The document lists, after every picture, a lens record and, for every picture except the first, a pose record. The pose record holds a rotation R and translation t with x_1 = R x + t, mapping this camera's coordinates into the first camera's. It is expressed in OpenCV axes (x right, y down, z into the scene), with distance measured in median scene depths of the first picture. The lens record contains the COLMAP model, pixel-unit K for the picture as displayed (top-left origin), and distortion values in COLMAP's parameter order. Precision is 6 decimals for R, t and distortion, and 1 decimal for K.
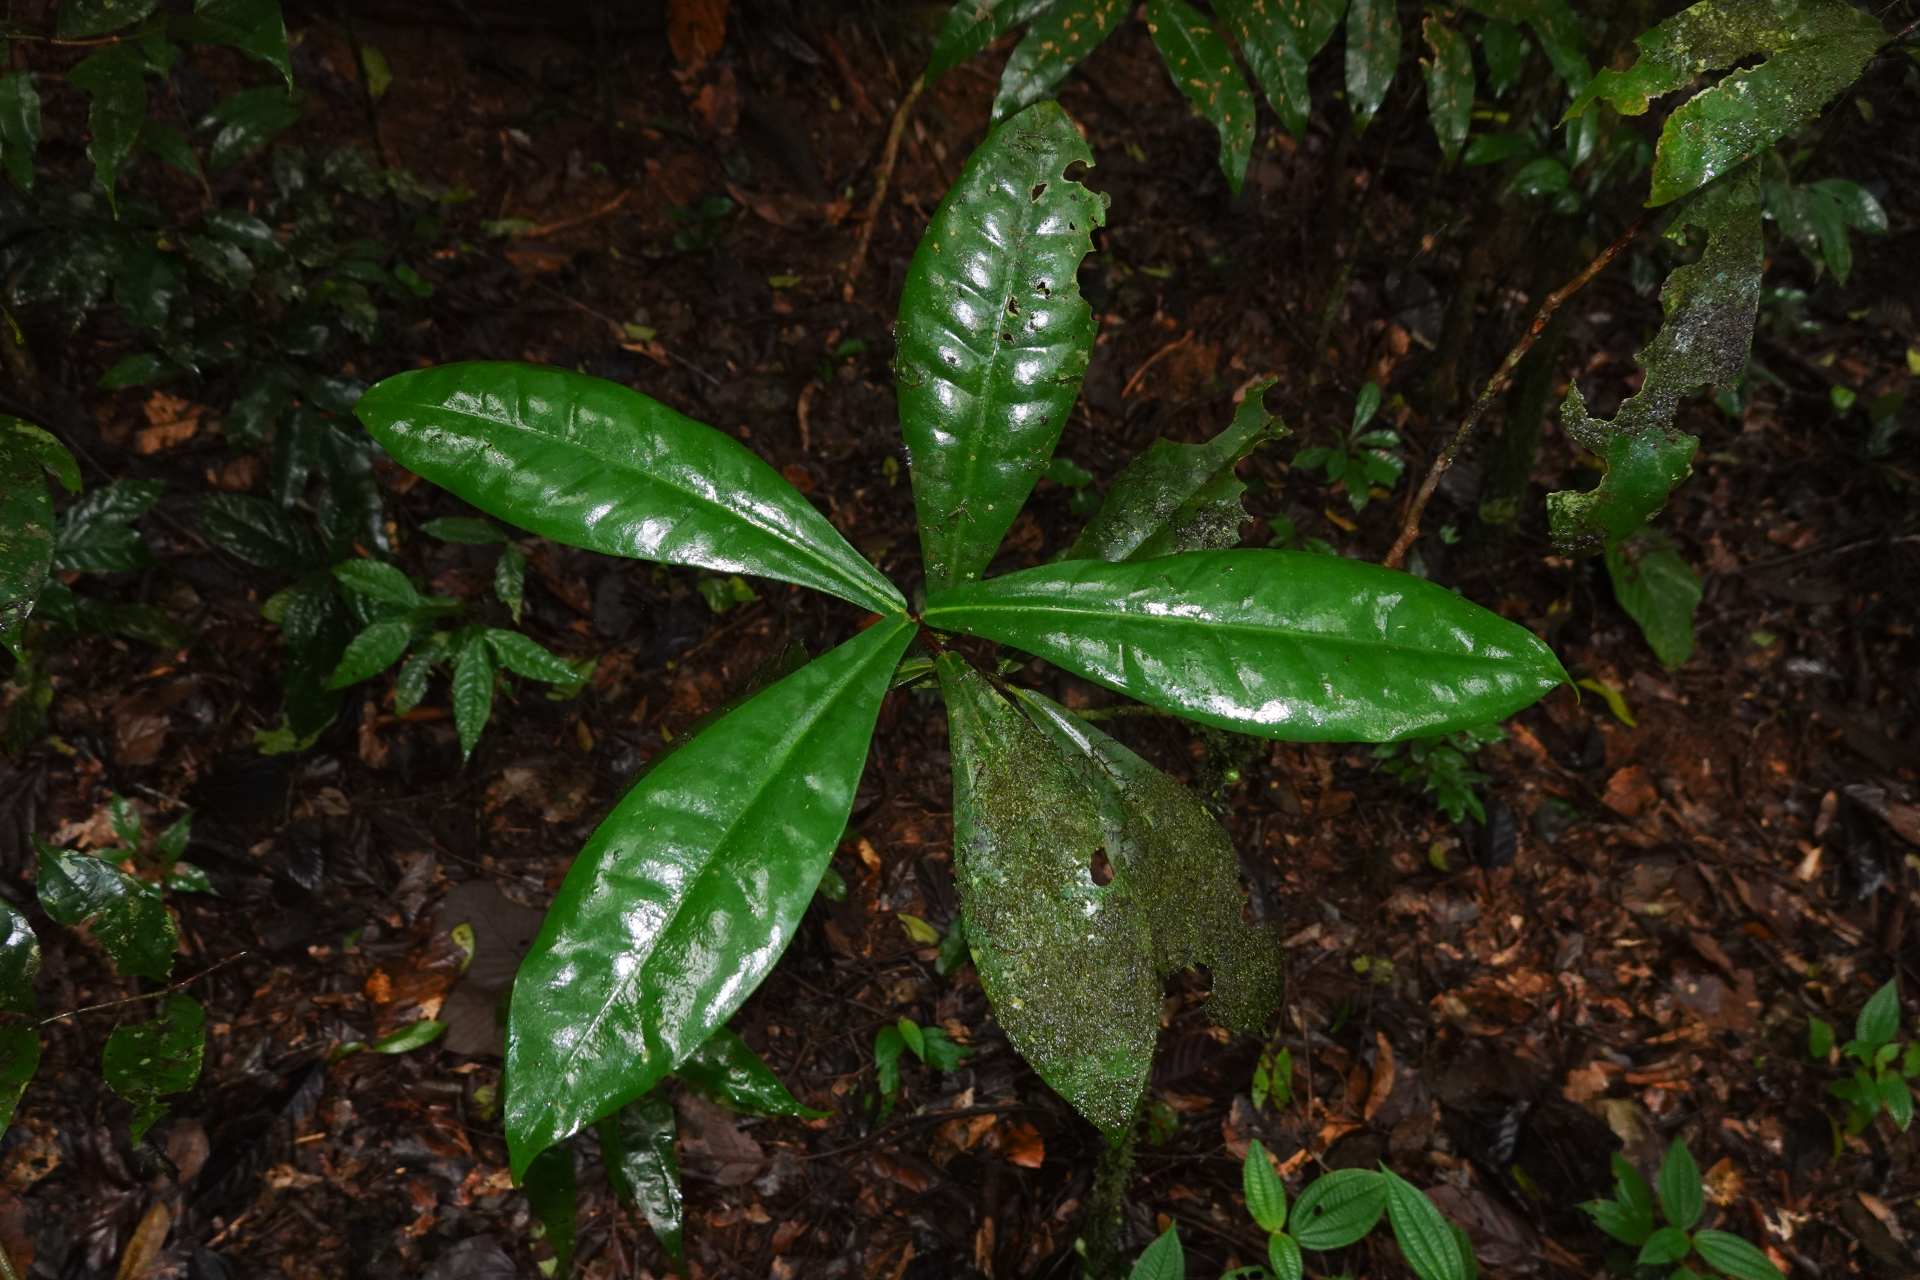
lens RADIAL K [[1357.1, 0, 958.2], [0, 1357.1, 639.4], [0, 0, 1]] dist [0.001527, -0.007325]
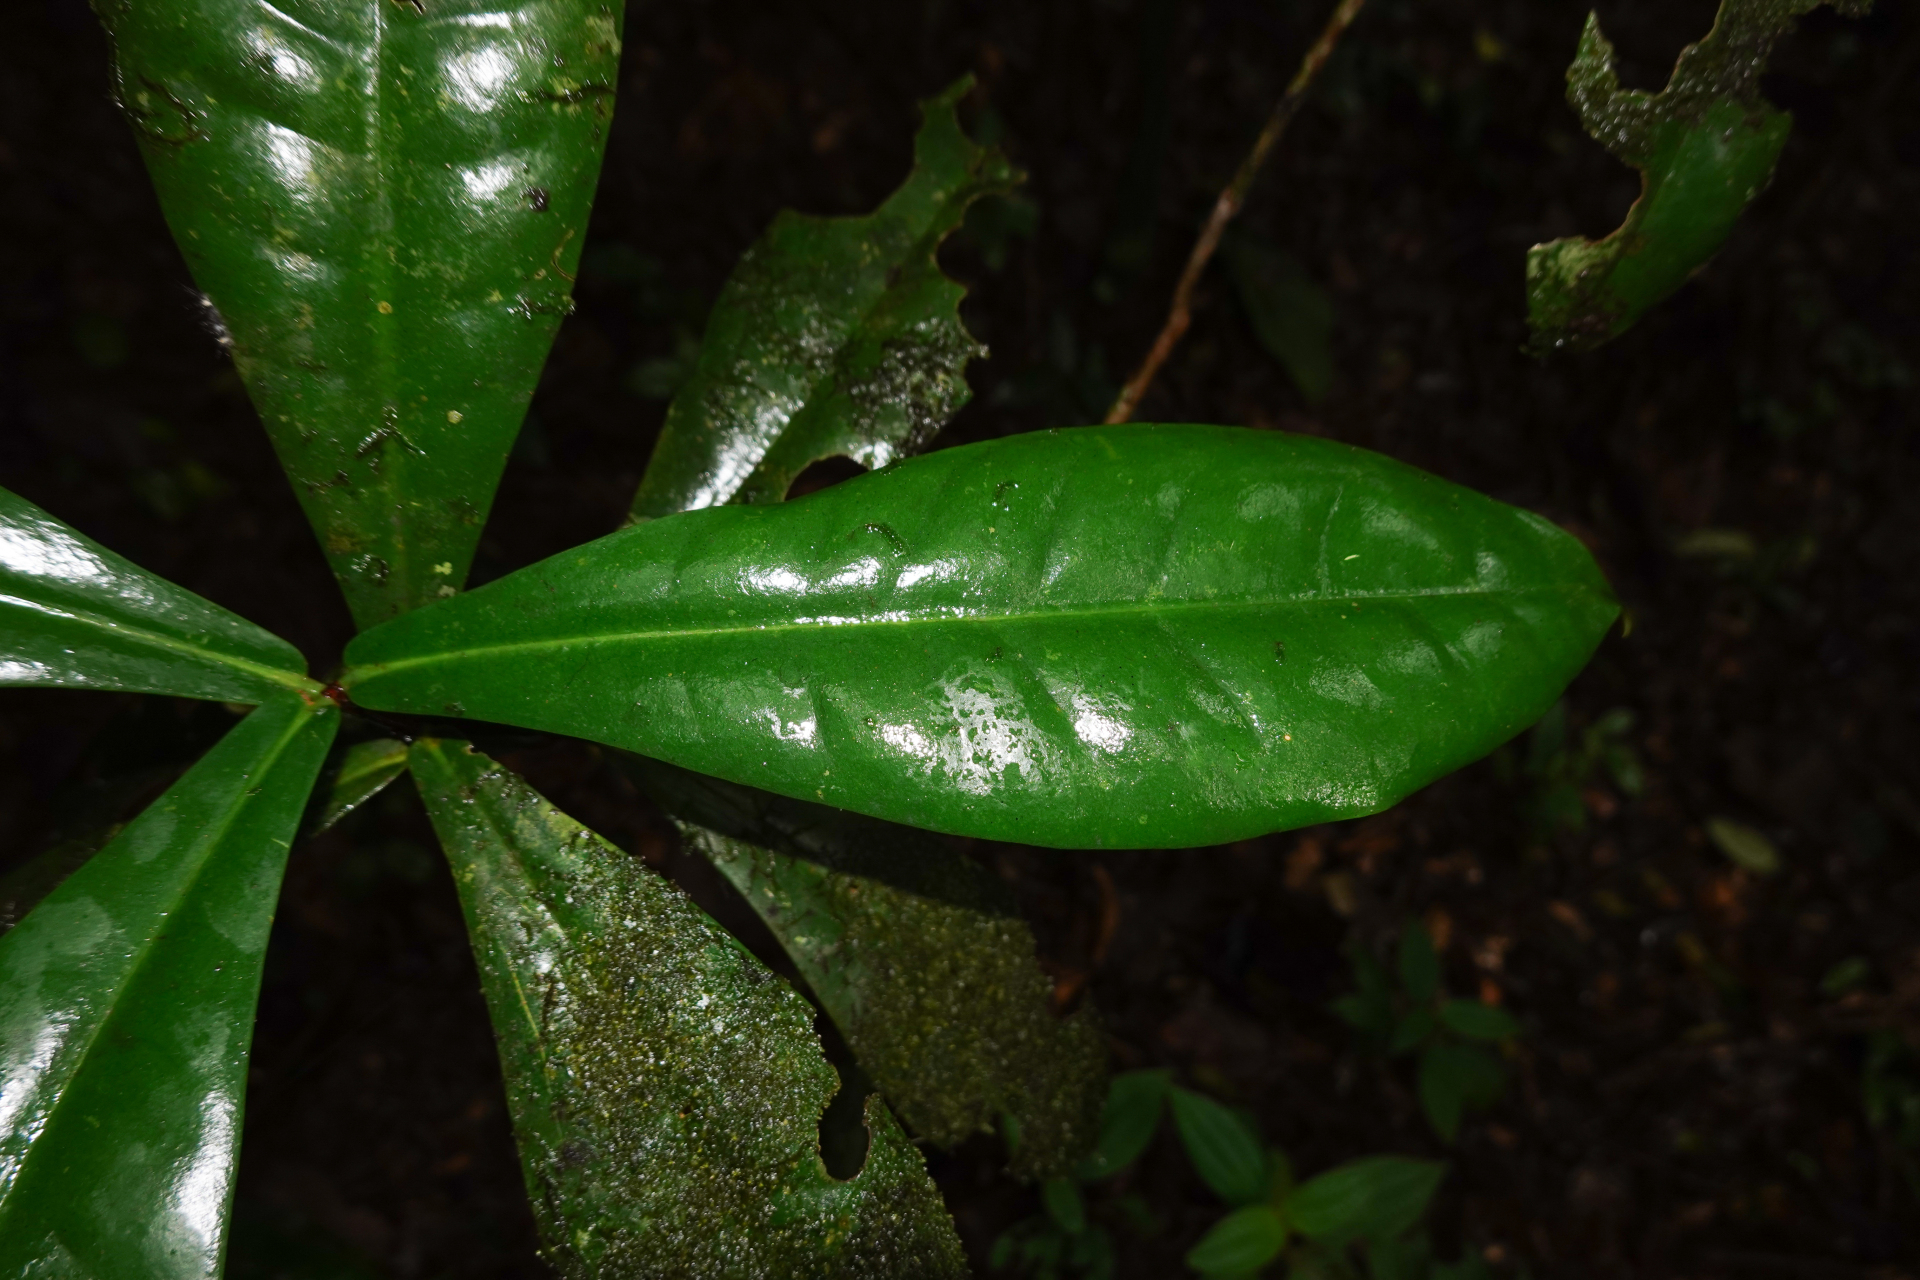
lens RADIAL K [[1316.4, 0, 963.8], [0, 1316.4, 637.3], [0, 0, 1]] dist [0.037945, -0.080760]
pose [[0.944690, -0.187978, 0.268747, 0.051061], [0.139003, 0.971691, 0.191037, -0.087086], [-0.297050, -0.143114, 0.944076, 0.540479]]
